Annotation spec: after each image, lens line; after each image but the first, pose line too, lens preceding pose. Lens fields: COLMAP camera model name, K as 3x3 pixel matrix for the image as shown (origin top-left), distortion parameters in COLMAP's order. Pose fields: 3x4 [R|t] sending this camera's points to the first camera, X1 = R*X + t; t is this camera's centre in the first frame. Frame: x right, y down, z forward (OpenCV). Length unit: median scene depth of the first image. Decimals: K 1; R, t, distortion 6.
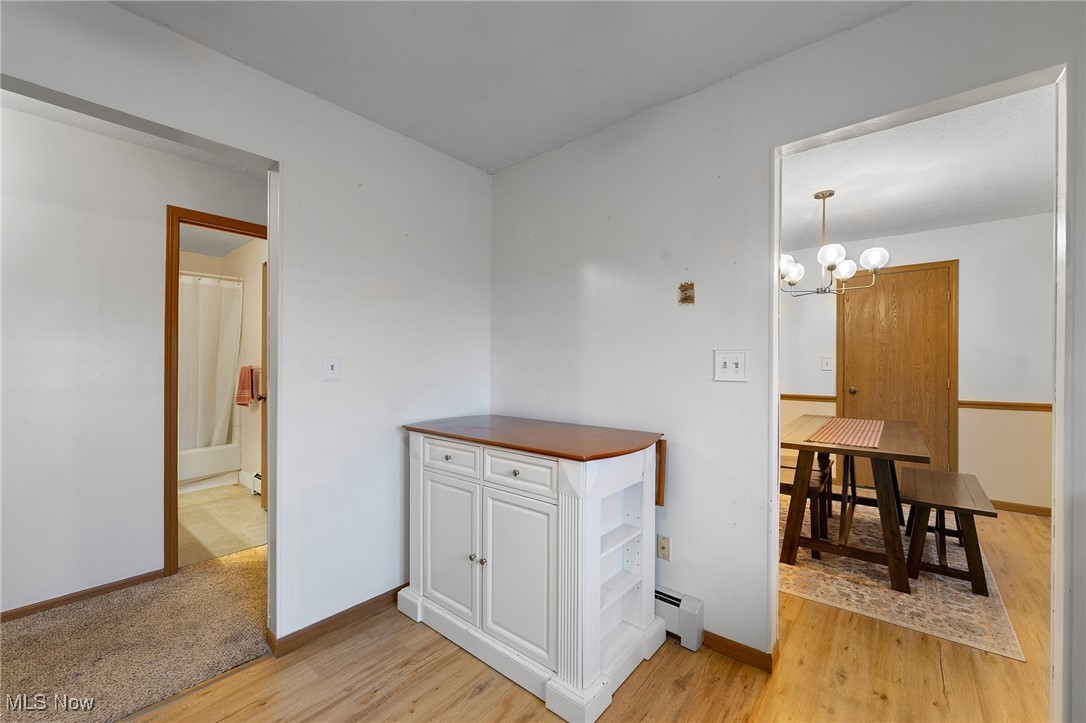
lens RADIAL K [[433.9, 0, 547.0], [0, 433.9, 361.0], [0, 0, 1]] dist [-0.006054, 0.000814]
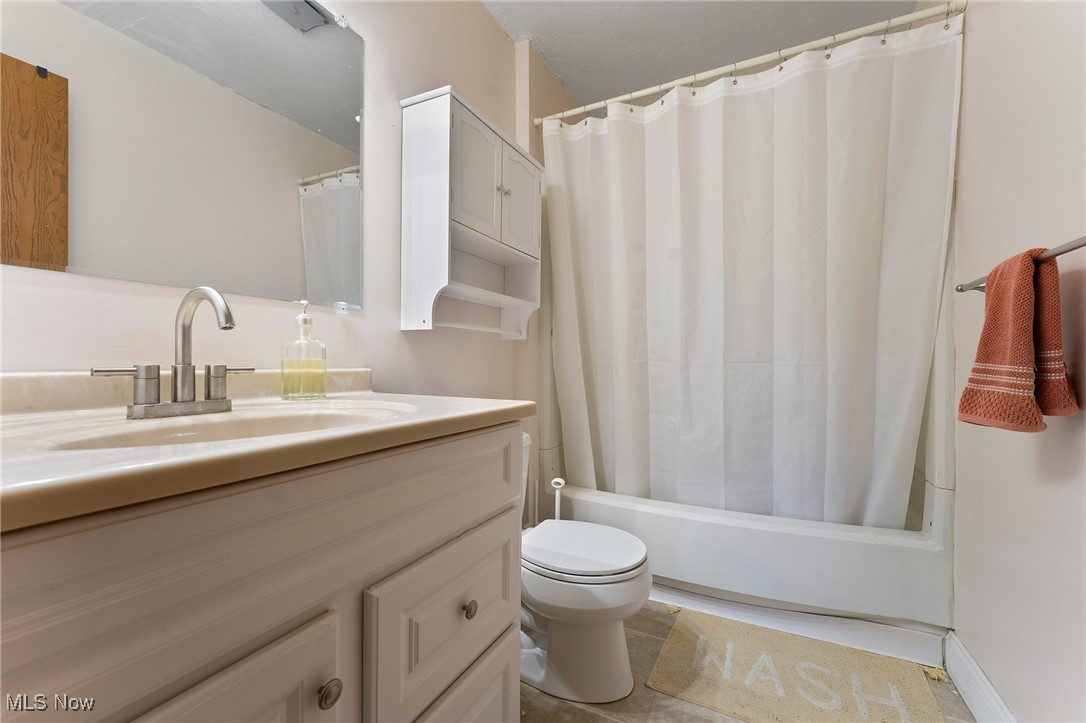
lens RADIAL K [[433.9, 0, 554.3], [0, 433.9, 360.5], [0, 0, 1]] dist [-0.006054, 0.000814]
pose [[0.229591, 0.000052, -0.973287, -0.478563], [-0.005064, 0.999987, -0.001141, 0.058603], [0.973274, 0.005190, 0.229588, 0.658431]]
